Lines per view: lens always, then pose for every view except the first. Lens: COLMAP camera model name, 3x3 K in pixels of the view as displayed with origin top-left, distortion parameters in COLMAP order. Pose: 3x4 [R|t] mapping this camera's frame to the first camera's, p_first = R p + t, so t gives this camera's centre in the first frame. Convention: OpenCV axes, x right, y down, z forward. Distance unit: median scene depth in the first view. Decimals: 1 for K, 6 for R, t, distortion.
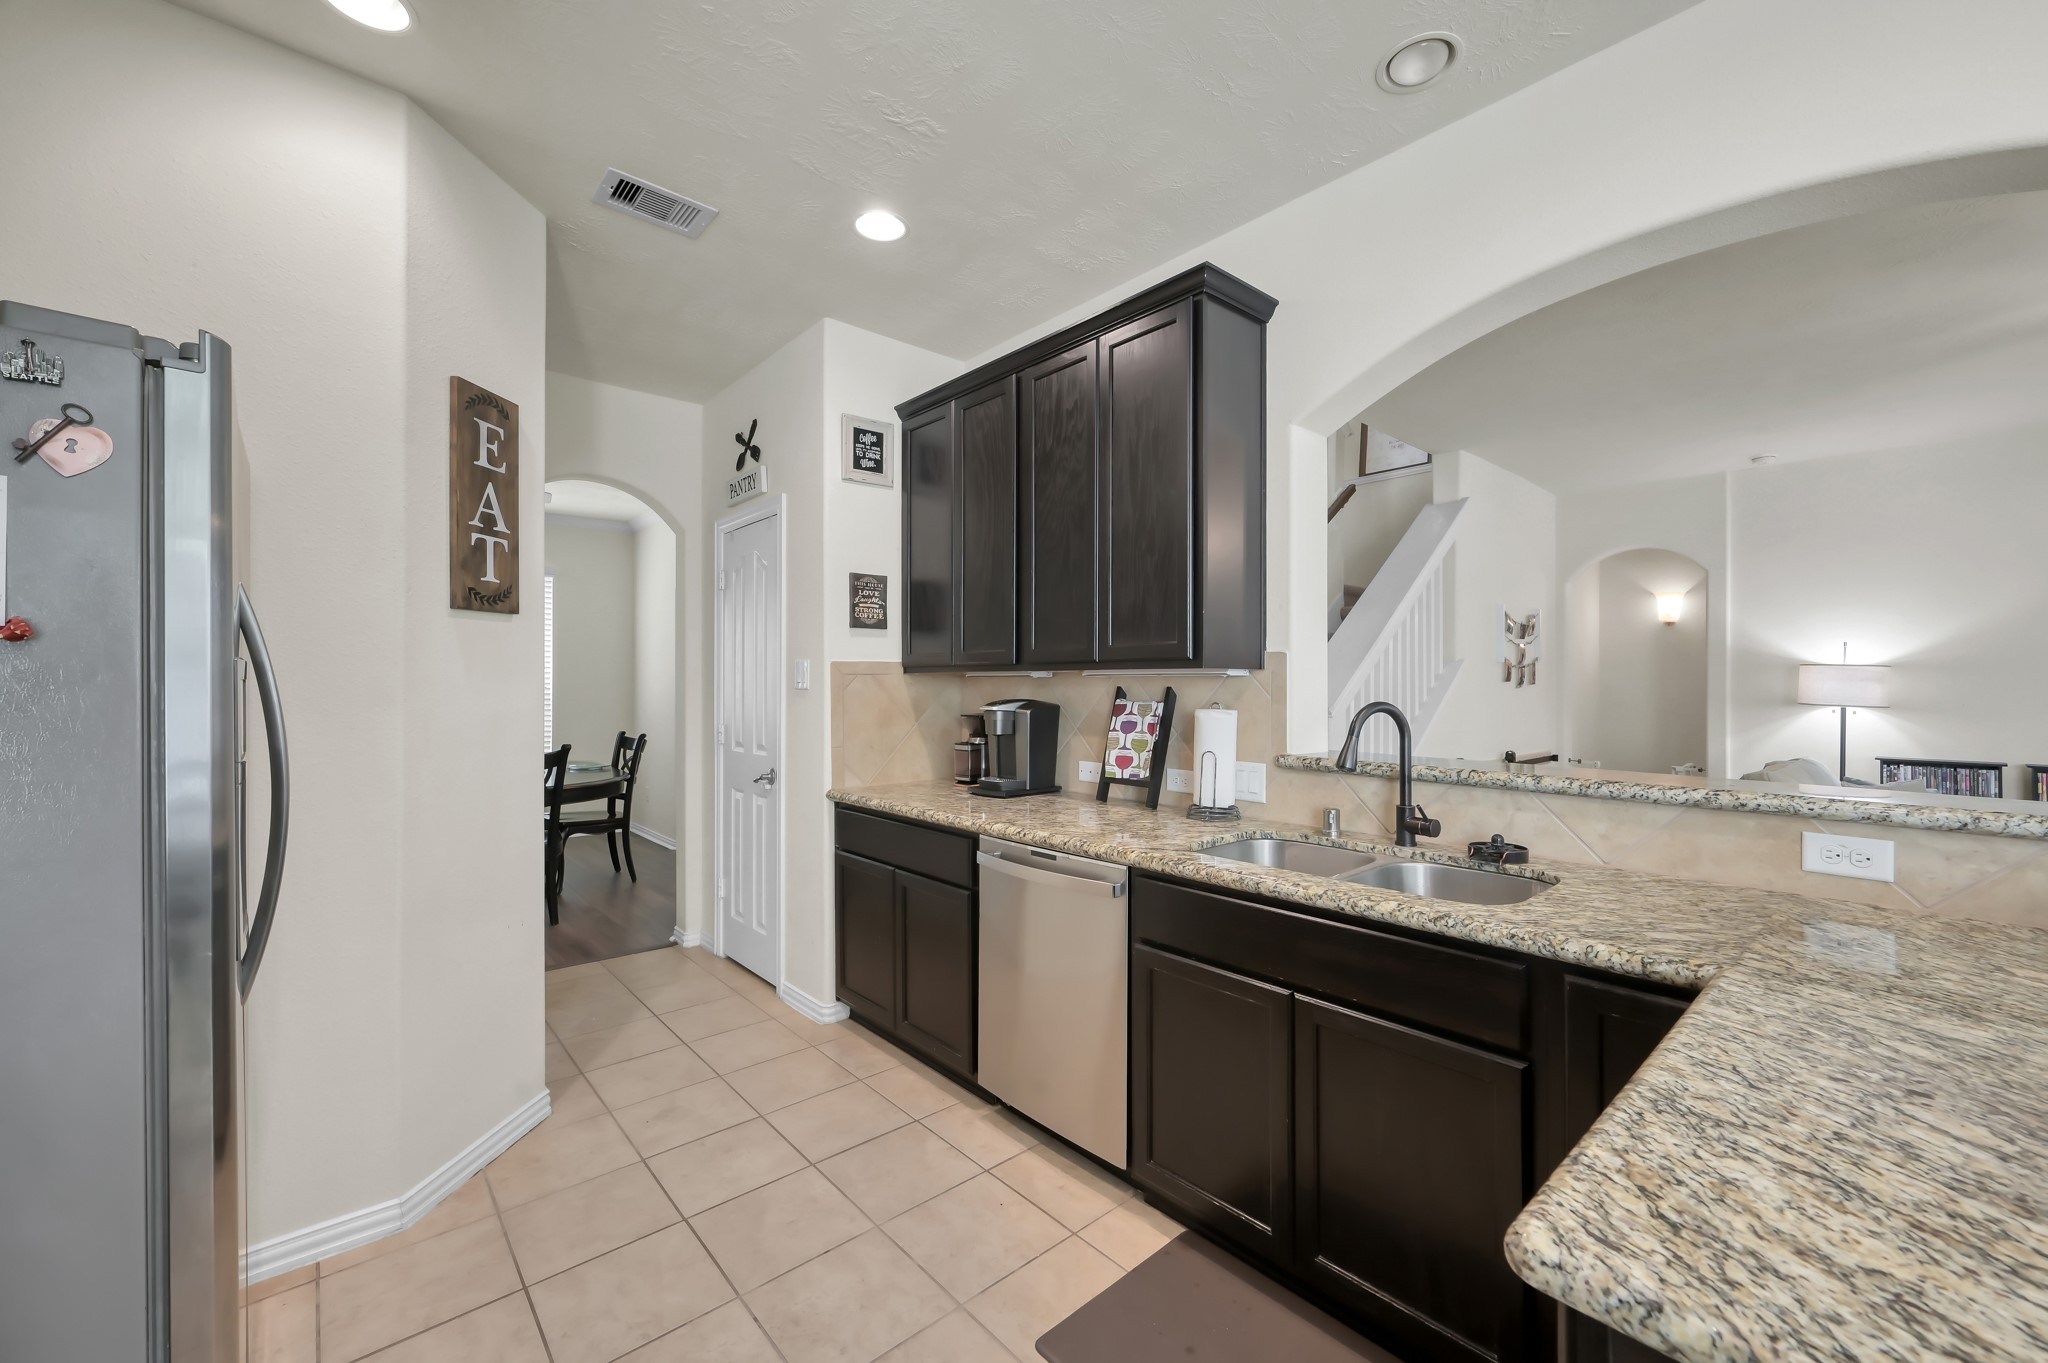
lens RADIAL K [[816.9, 0, 1031.2], [0, 816.9, 672.4], [0, 0, 1]] dist [-0.002580, 0.000217]
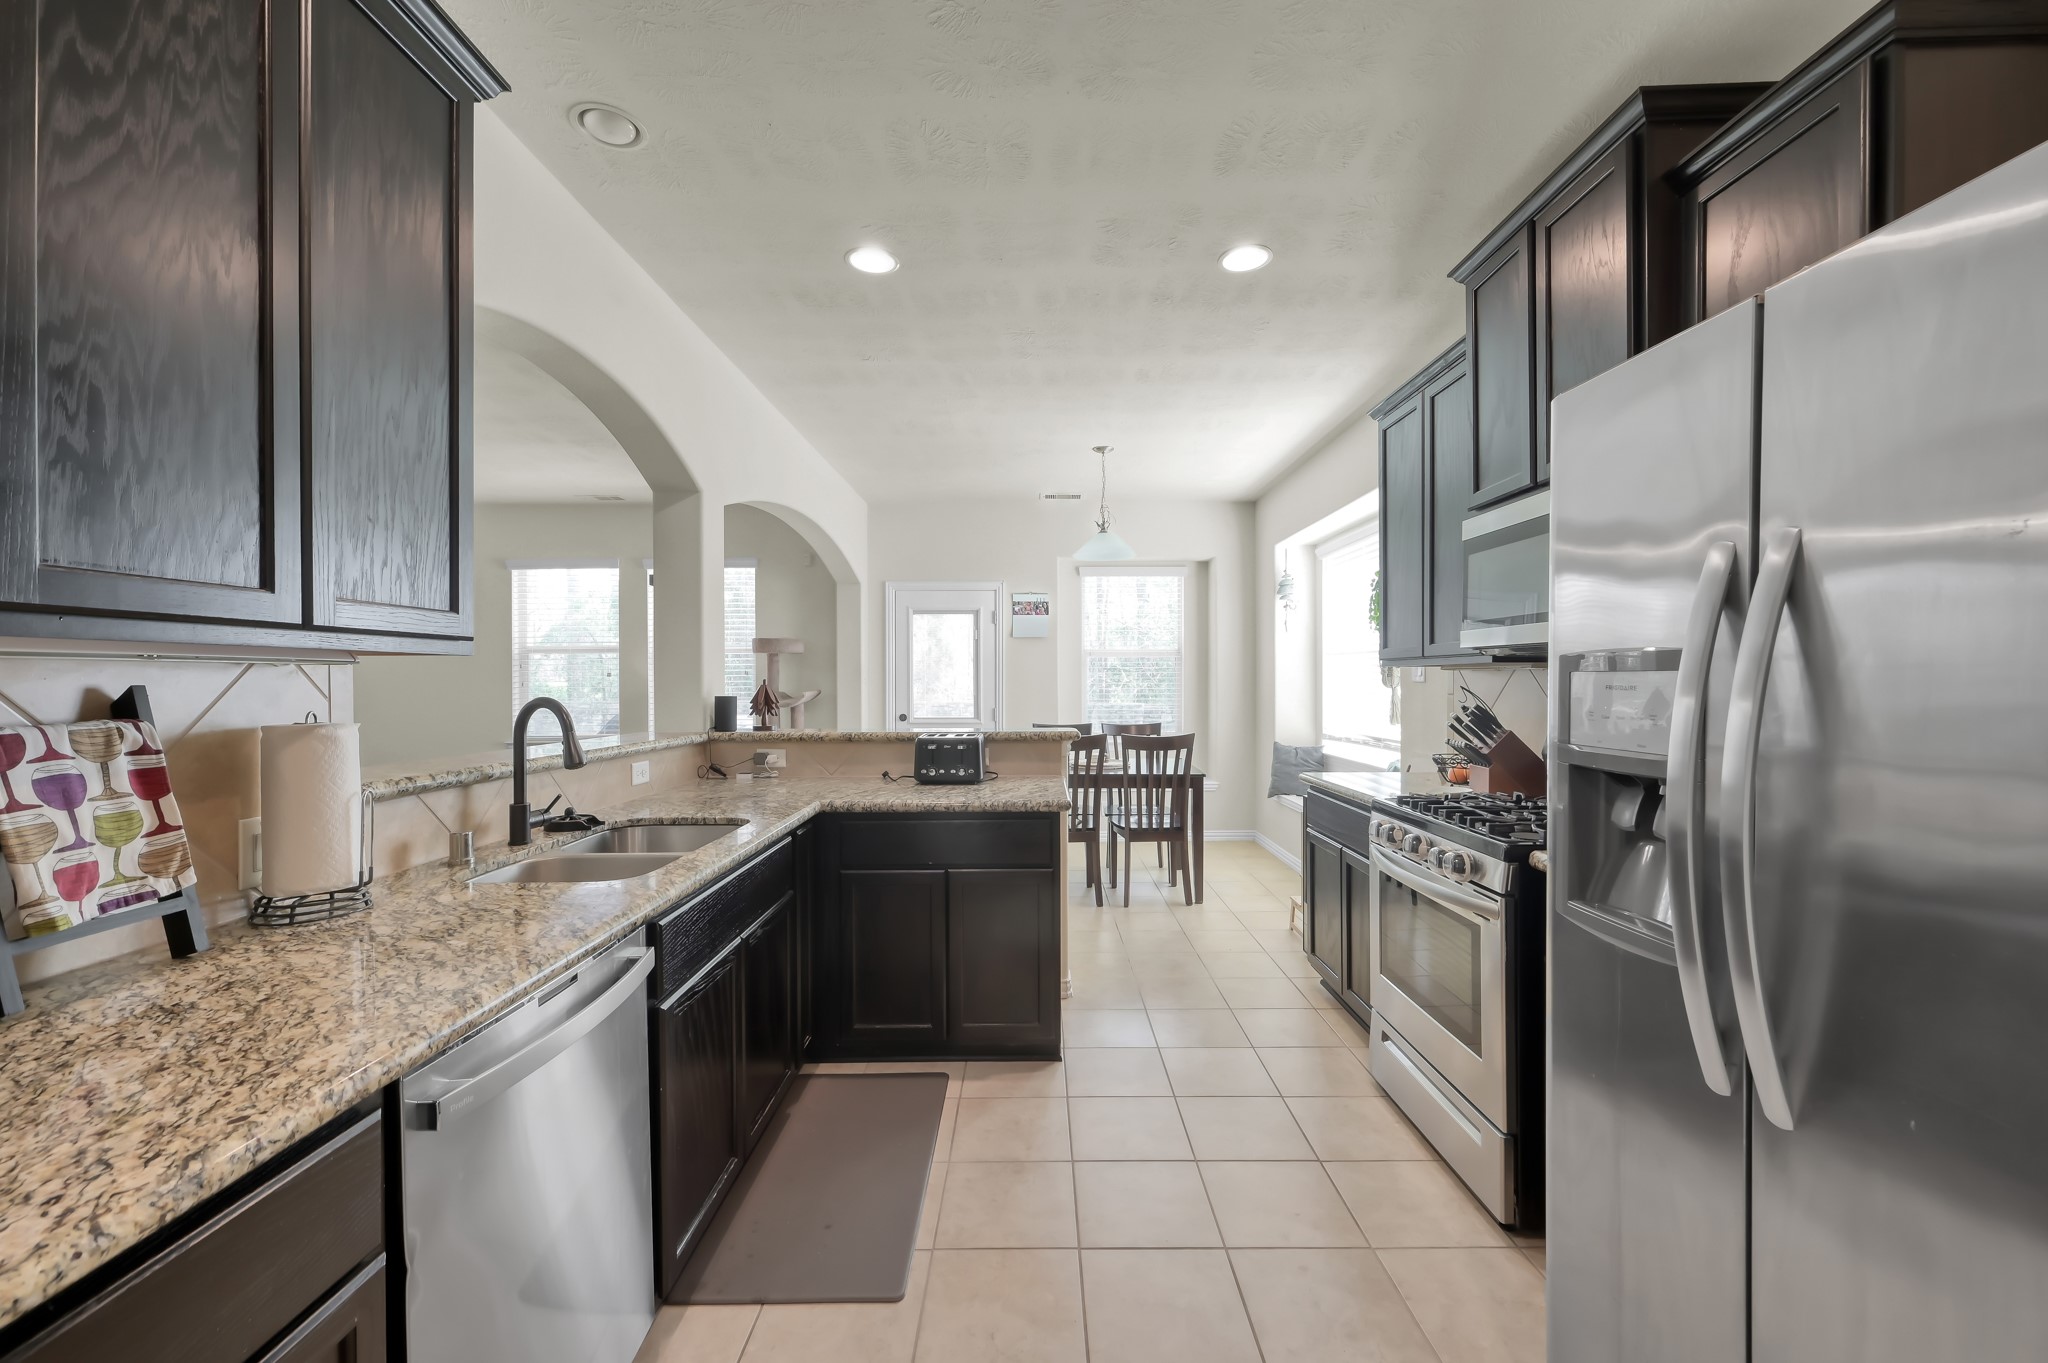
lens RADIAL K [[816.9, 0, 1031.1], [0, 816.9, 681.4], [0, 0, 1]] dist [-0.002580, 0.000217]
pose [[-0.749305, -0.002526, 0.662220, -0.466508], [-0.010230, 0.999918, -0.007761, 0.014798], [-0.662146, -0.012590, -0.749269, 0.984502]]
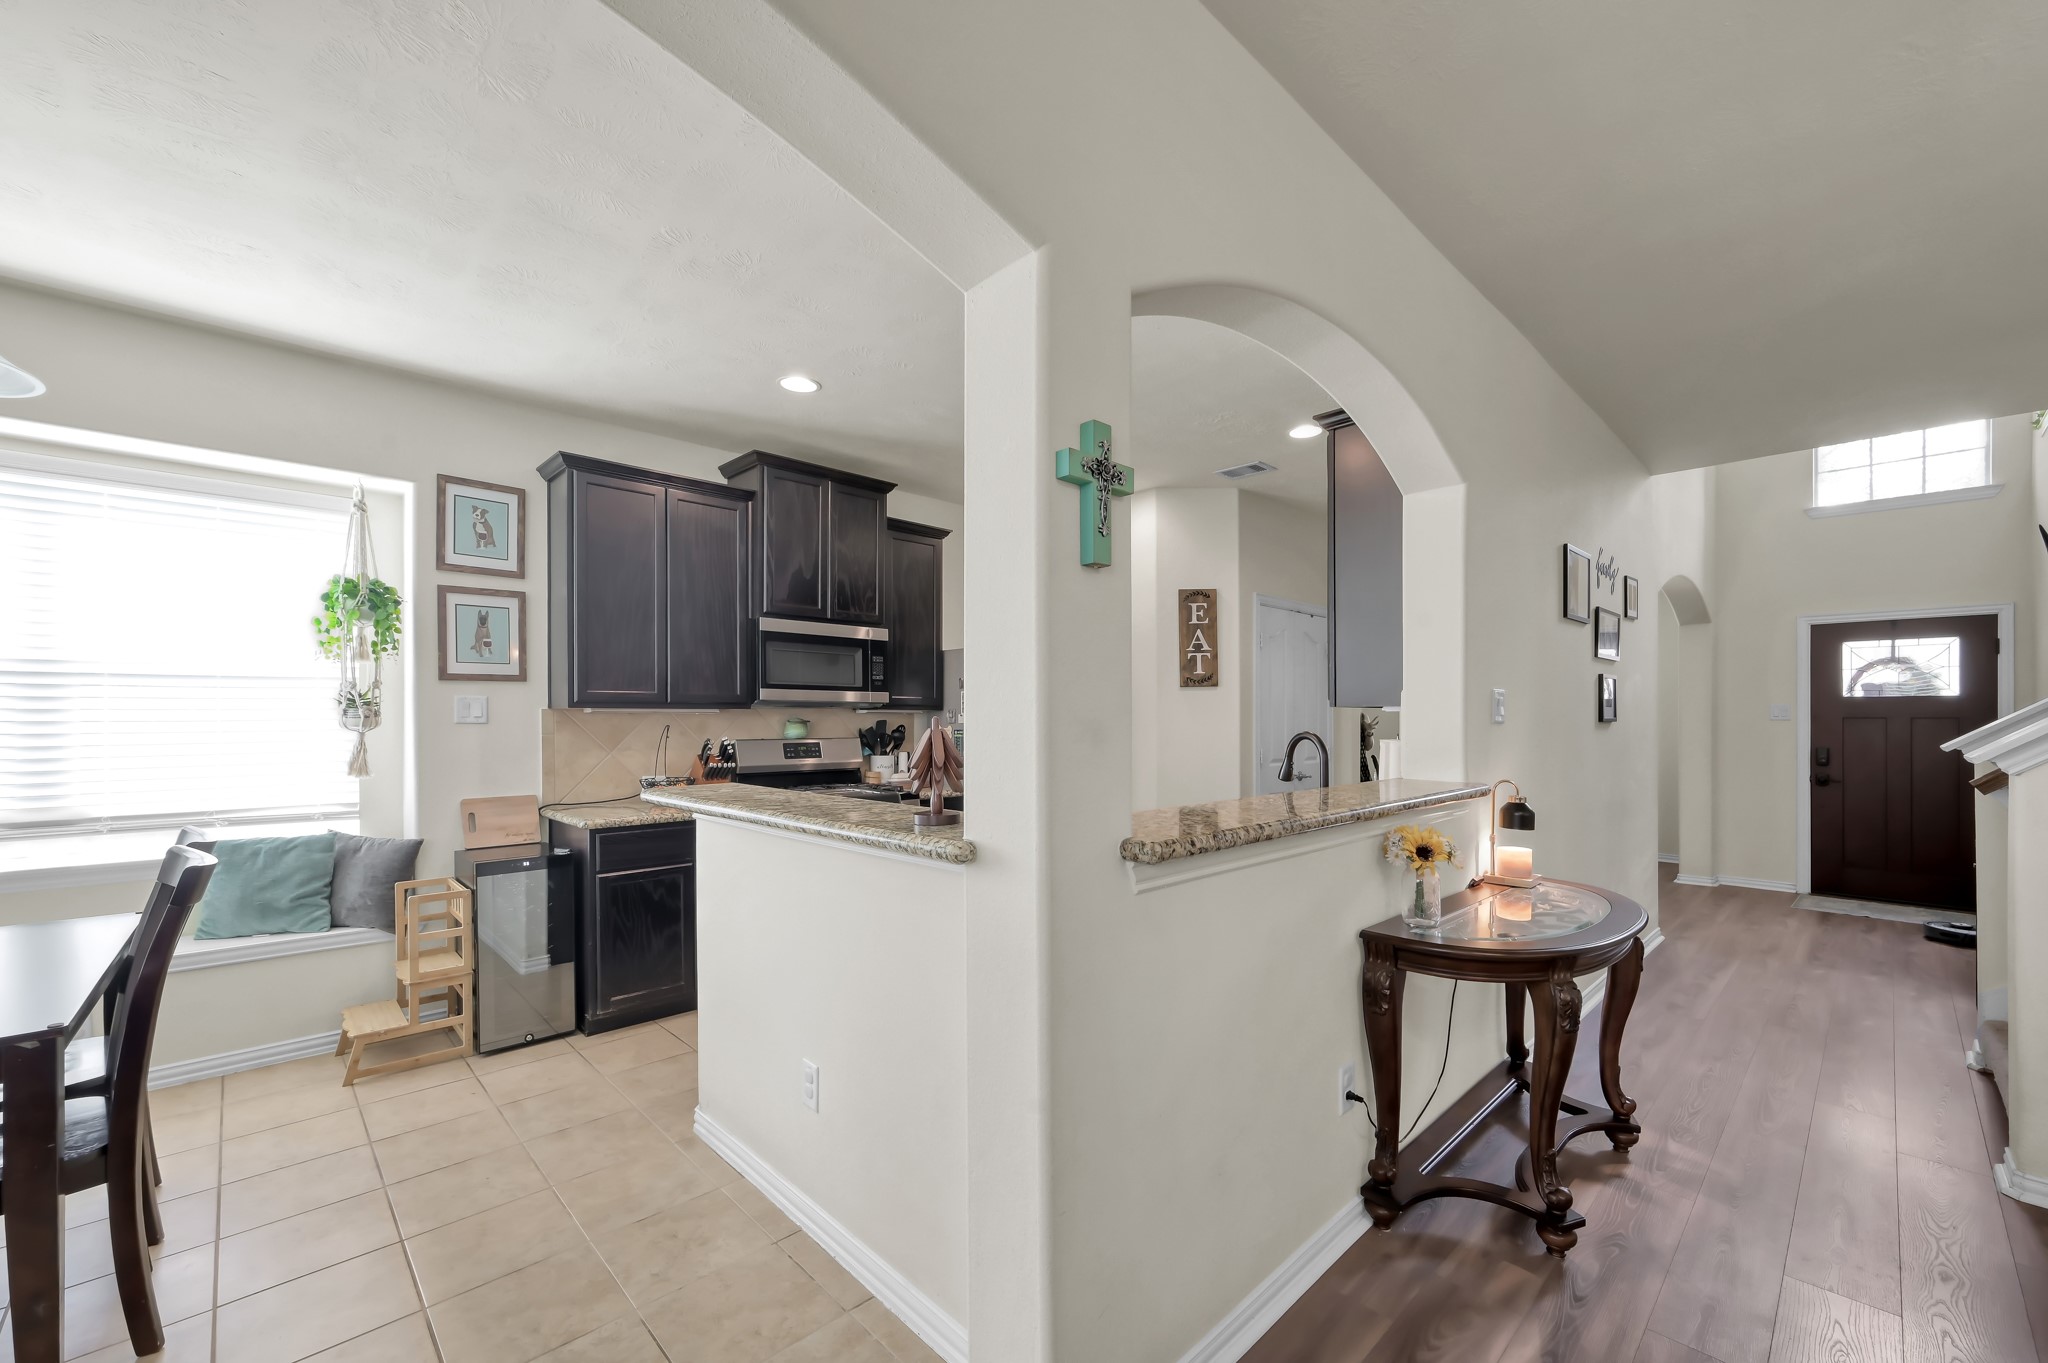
lens RADIAL K [[816.9, 0, 1026.1], [0, 816.9, 725.4], [0, 0, 1]] dist [-0.002580, 0.000217]
pose [[0.037516, 0.005668, -0.999280, 1.264587], [0.014759, 0.999872, 0.006226, 0.008289], [0.999187, -0.014982, 0.037428, 0.356056]]
